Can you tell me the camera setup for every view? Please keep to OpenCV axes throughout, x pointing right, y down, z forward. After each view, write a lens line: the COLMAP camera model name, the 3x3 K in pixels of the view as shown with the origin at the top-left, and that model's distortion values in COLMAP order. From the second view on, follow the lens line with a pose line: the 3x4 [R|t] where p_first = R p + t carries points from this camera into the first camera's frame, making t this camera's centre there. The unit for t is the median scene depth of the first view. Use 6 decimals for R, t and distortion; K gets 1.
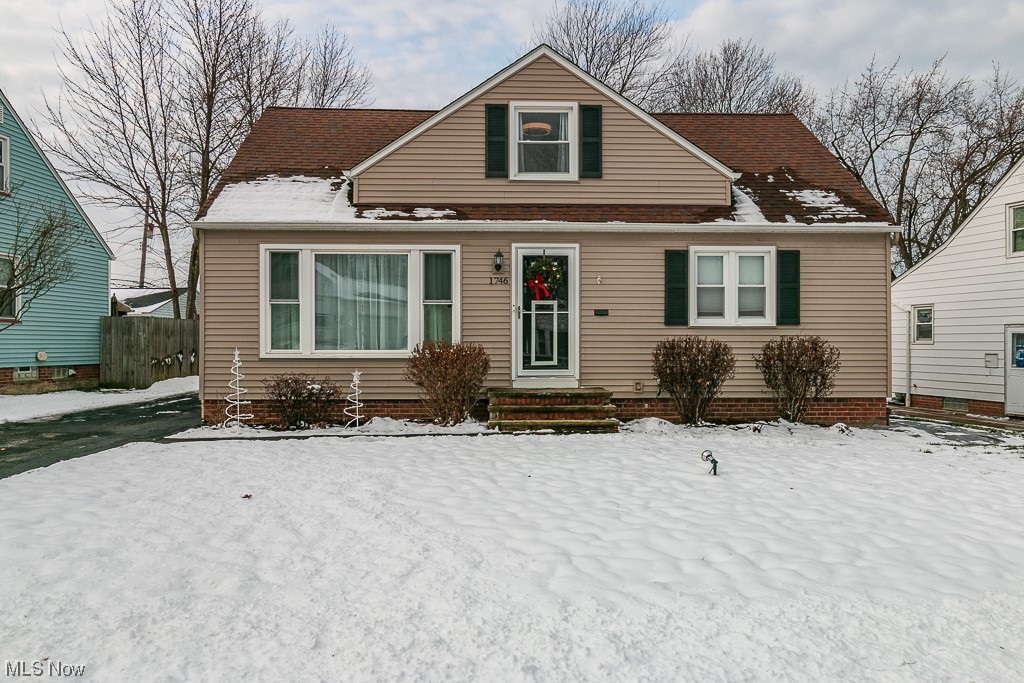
lens RADIAL K [[753.7, 0, 512.0], [0, 753.7, 341.5], [0, 0, 1]] dist [0.003334, 0.001330]
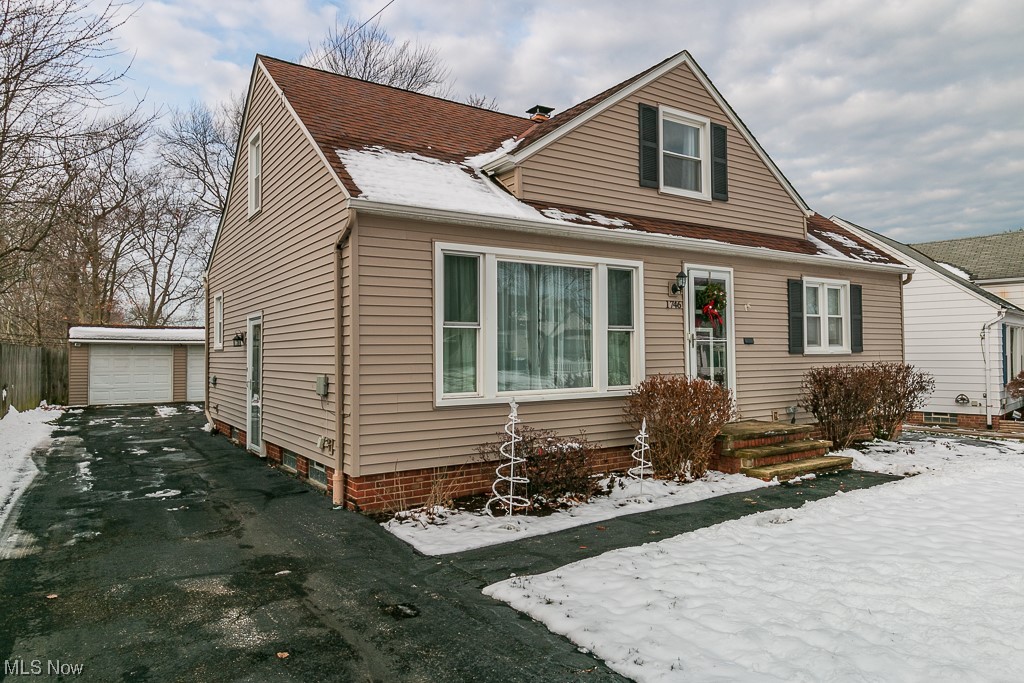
lens RADIAL K [[662.5, 0, 512.0], [0, 662.5, 341.5], [0, 0, 1]] dist [-0.001325, 0.000142]
pose [[0.853982, 0.000767, 0.520303, -0.579624], [0.011746, 0.999716, -0.020752, -0.023678], [-0.520171, 0.023833, 0.853730, 0.438047]]
